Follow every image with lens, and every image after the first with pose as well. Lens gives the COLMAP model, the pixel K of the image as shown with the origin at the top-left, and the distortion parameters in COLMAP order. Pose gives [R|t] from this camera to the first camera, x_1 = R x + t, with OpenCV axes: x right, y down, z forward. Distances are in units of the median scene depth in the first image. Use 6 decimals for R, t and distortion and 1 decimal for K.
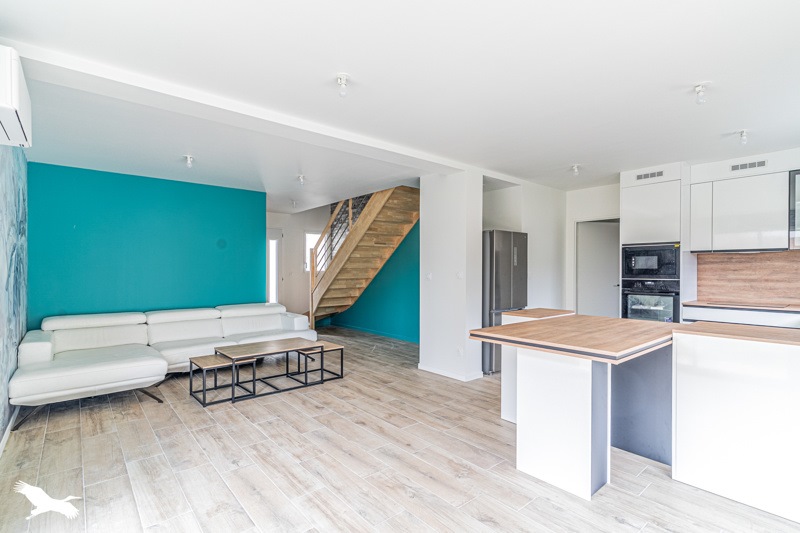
lens RADIAL K [[383.9, 0, 401.2], [0, 383.9, 273.7], [0, 0, 1]] dist [0.000902, 0.001617]
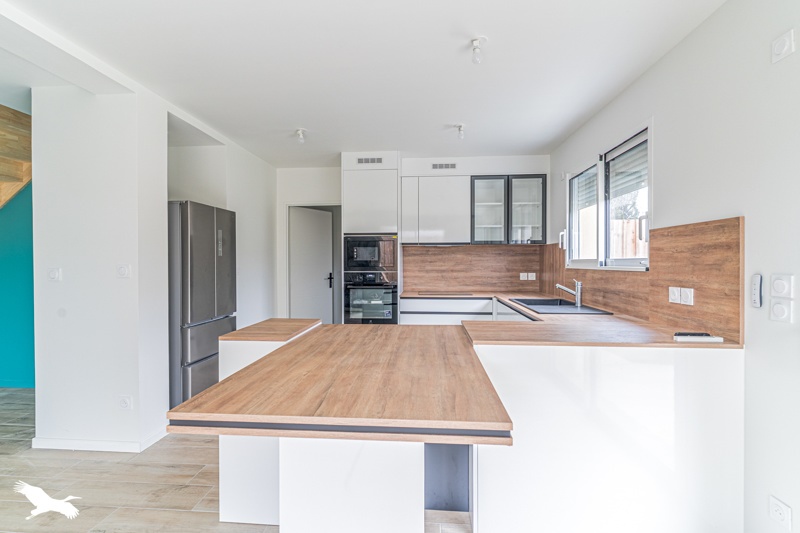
lens RADIAL K [[383.9, 0, 396.8], [0, 383.9, 266.8], [0, 0, 1]] dist [0.000902, 0.001617]
pose [[0.714102, -0.011467, 0.699948, 0.037057], [0.008450, 0.999934, 0.007760, -0.004440], [-0.699991, 0.000373, 0.714152, 0.286926]]
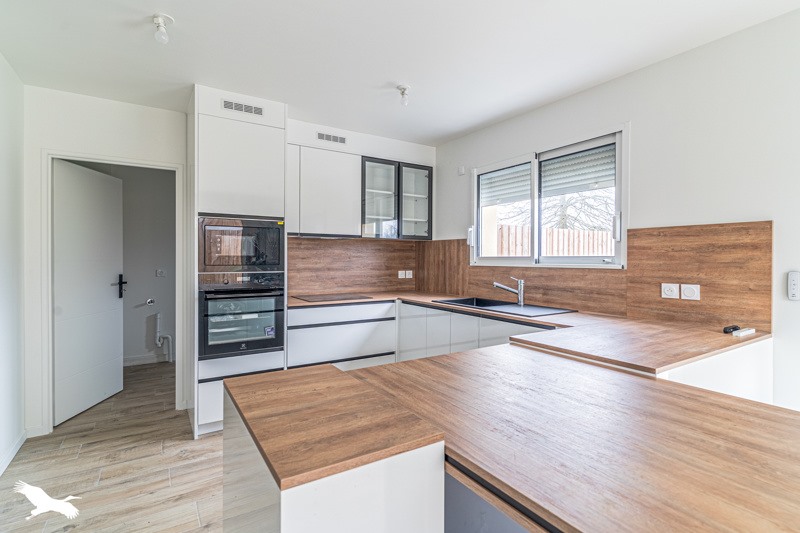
lens RADIAL K [[383.9, 0, 402.7], [0, 383.9, 261.8], [0, 0, 1]] dist [0.000902, 0.001617]
pose [[0.148557, -0.009596, 0.988857, 0.058679], [0.004525, 0.999949, 0.009023, -0.007657], [-0.988893, 0.003134, 0.148593, 0.647092]]
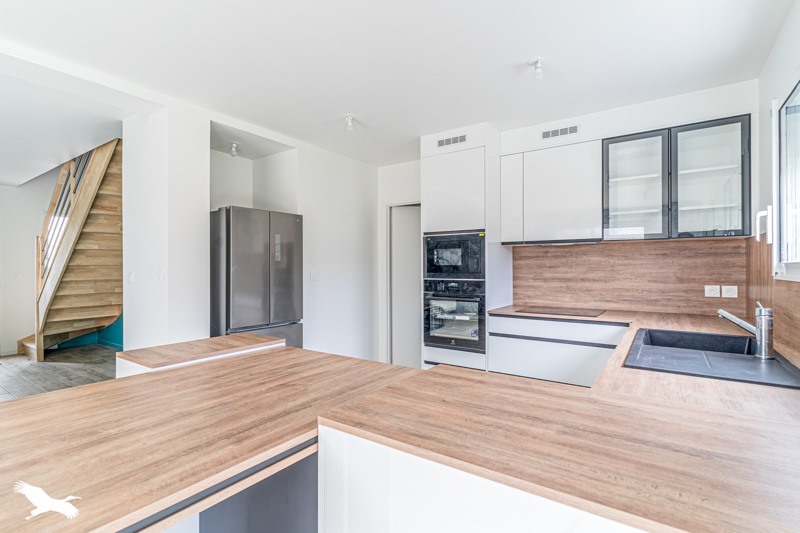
lens RADIAL K [[383.9, 0, 389.6], [0, 383.9, 267.2], [0, 0, 1]] dist [0.000902, 0.001617]
pose [[0.971137, -0.002206, 0.238512, 0.348092], [0.004305, 0.999956, -0.008281, -0.003480], [-0.238483, 0.009069, 0.971104, 0.301930]]
